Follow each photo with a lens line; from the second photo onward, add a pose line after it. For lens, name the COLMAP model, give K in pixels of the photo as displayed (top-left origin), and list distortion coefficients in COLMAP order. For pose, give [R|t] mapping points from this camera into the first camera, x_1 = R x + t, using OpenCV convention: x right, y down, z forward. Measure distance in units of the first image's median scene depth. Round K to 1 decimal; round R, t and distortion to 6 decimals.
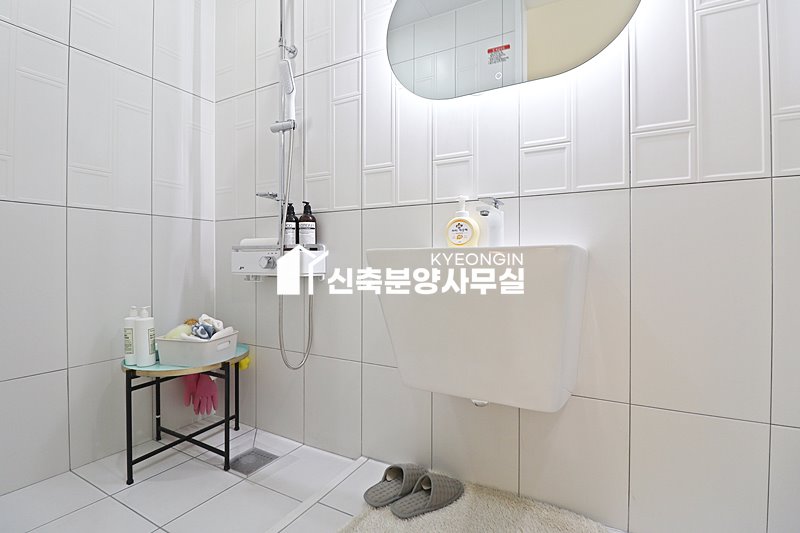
lens RADIAL K [[373.7, 0, 401.6], [0, 373.7, 265.3], [0, 0, 1]] dist [-0.001475, -0.012665]
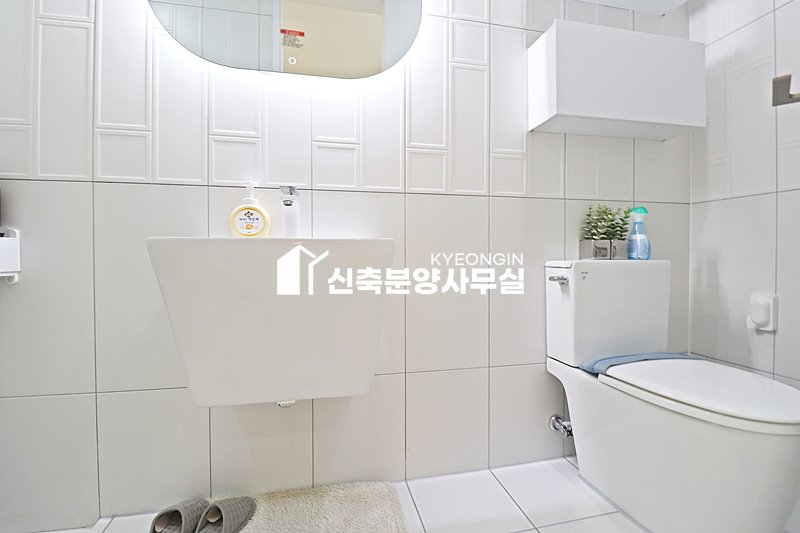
lens RADIAL K [[372.7, 0, 403.9], [0, 372.7, 262.4], [0, 0, 1]] dist [-0.000546, -0.014192]
pose [[0.755619, -0.012325, 0.654896, -0.154008], [0.004837, 0.999901, 0.013236, -0.000673], [-0.654994, -0.006833, 0.755603, 0.083818]]
